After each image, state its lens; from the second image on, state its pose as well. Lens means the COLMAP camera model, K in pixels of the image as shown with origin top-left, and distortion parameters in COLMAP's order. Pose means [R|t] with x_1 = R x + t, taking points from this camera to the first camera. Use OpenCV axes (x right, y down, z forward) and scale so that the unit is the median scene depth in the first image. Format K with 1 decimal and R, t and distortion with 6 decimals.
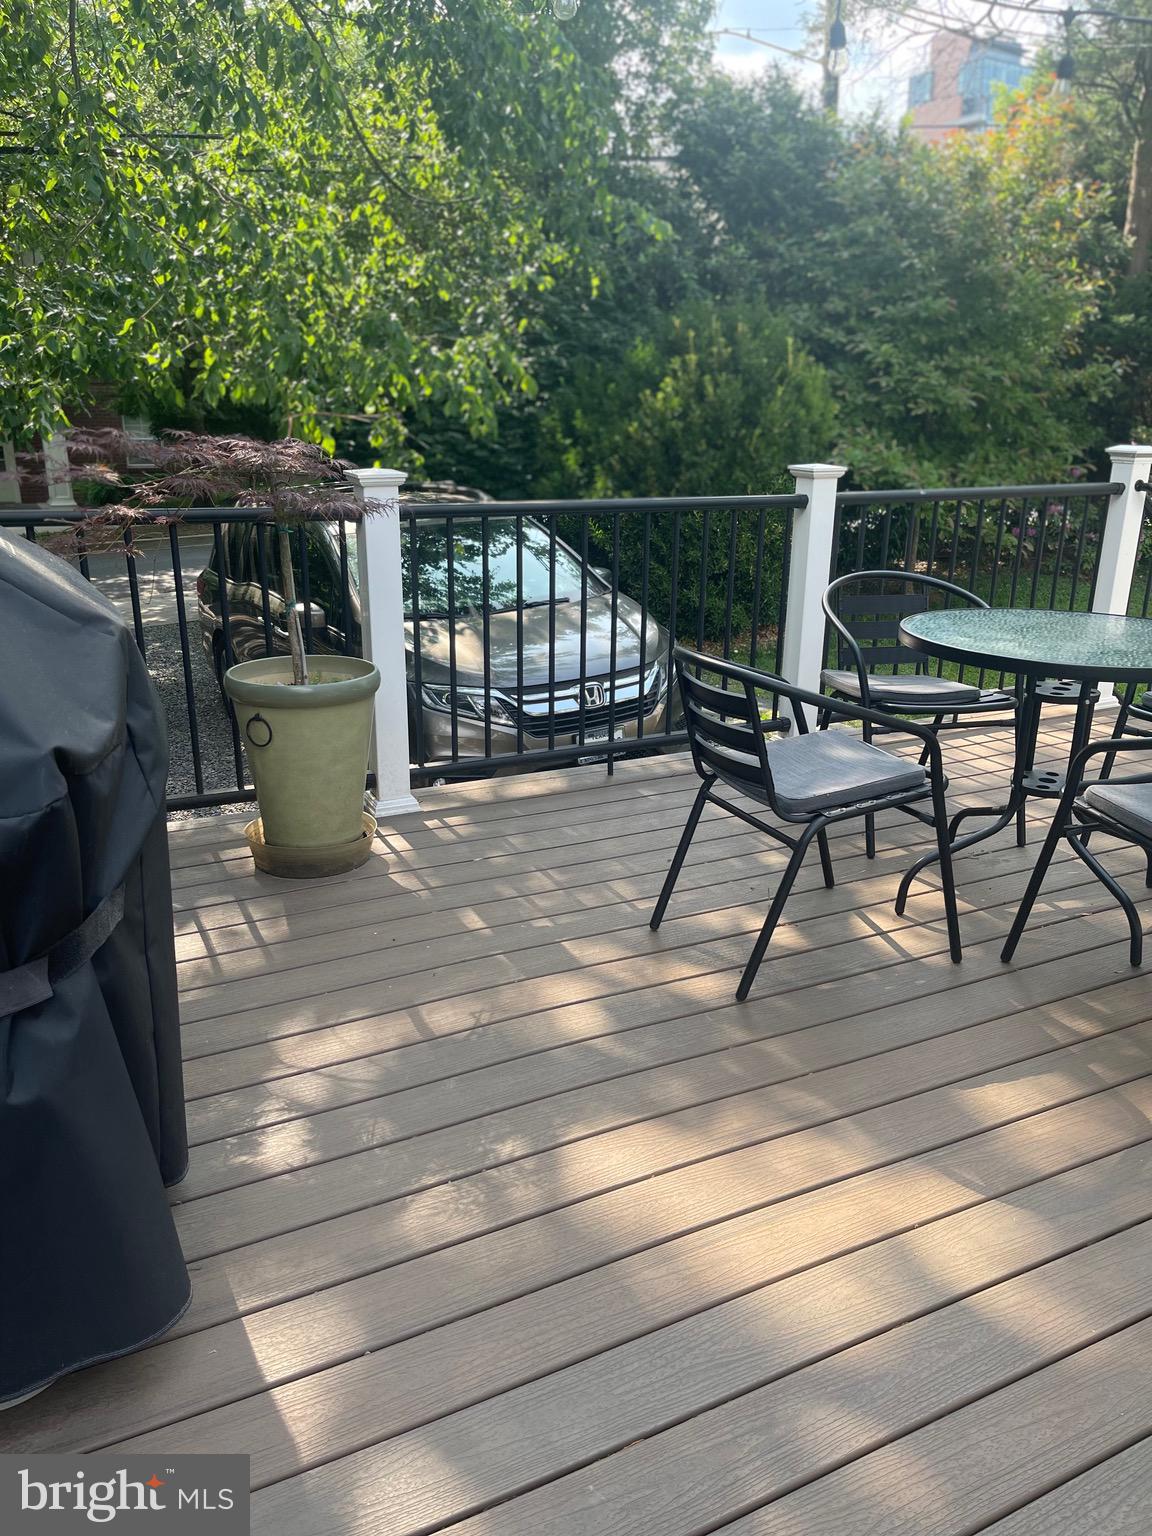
lens RADIAL K [[1154.2, 0, 580.3], [0, 1154.2, 760.5], [0, 0, 1]] dist [0.059689, -0.091880]
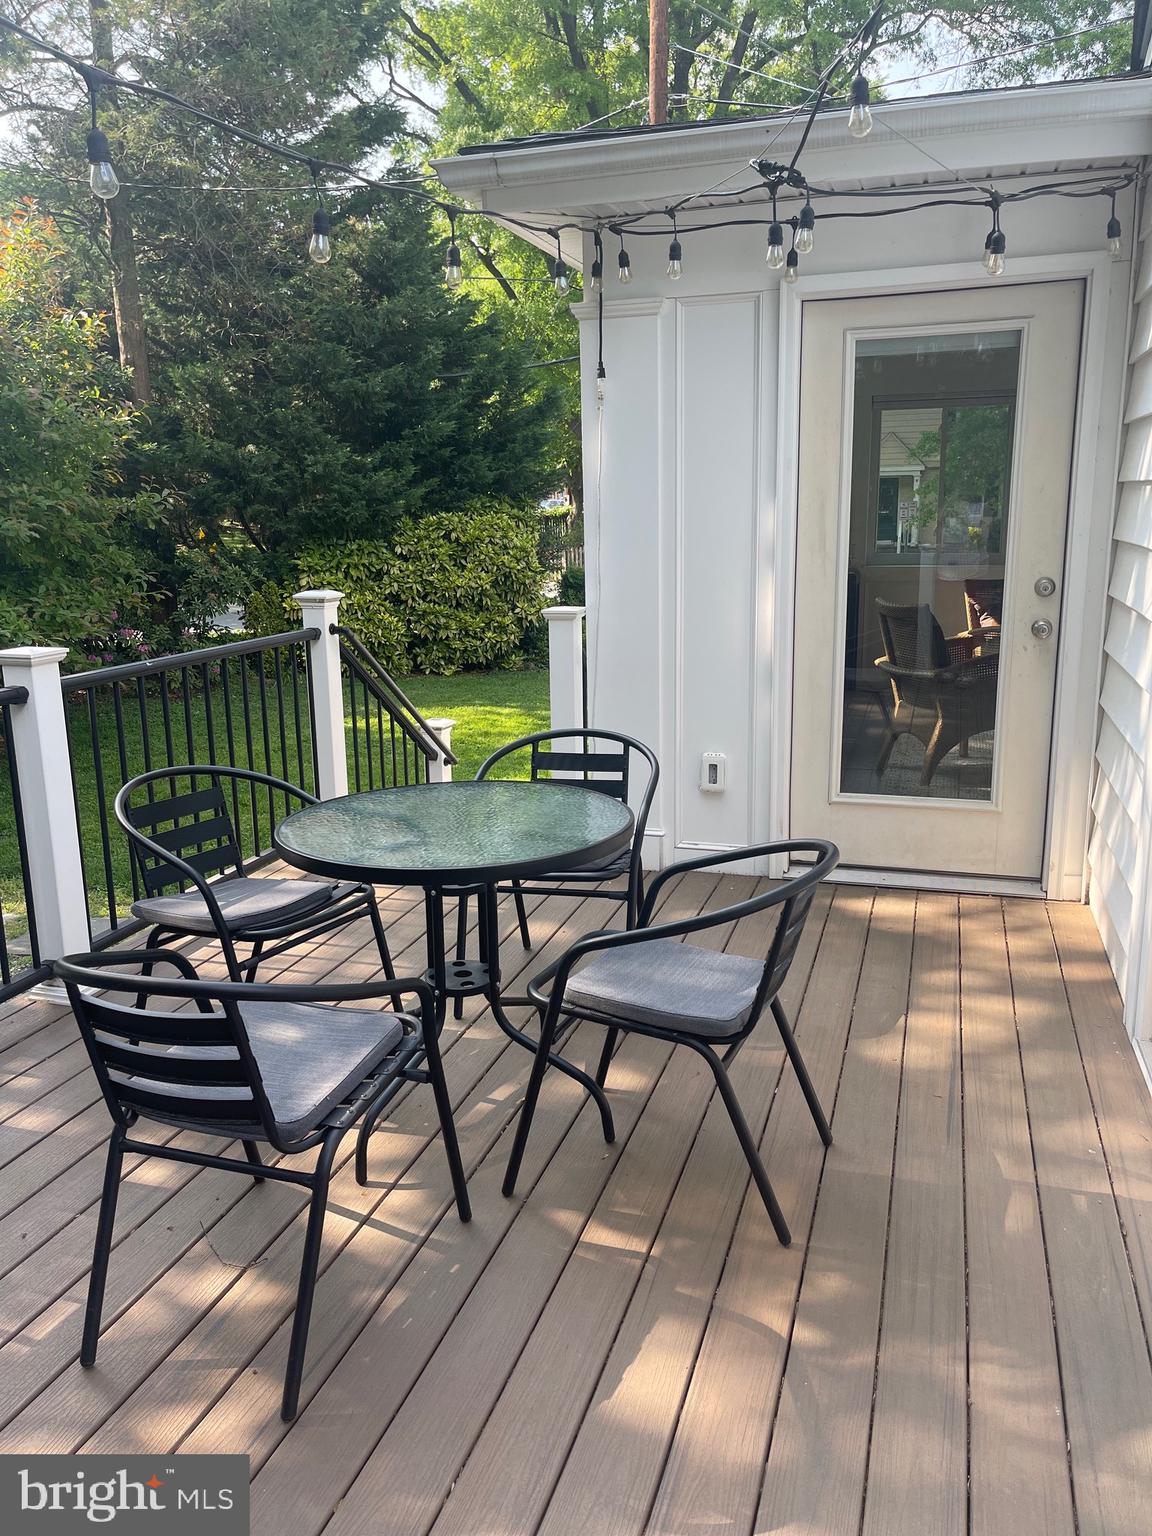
lens RADIAL K [[1154.2, 0, 576.0], [0, 1154.2, 762.7], [0, 0, 1]] dist [0.059689, -0.091880]
pose [[0.696265, -0.177281, 0.695547, -0.090533], [0.237803, 0.971267, 0.009508, -0.081999], [-0.677247, 0.158783, 0.718418, 0.153101]]
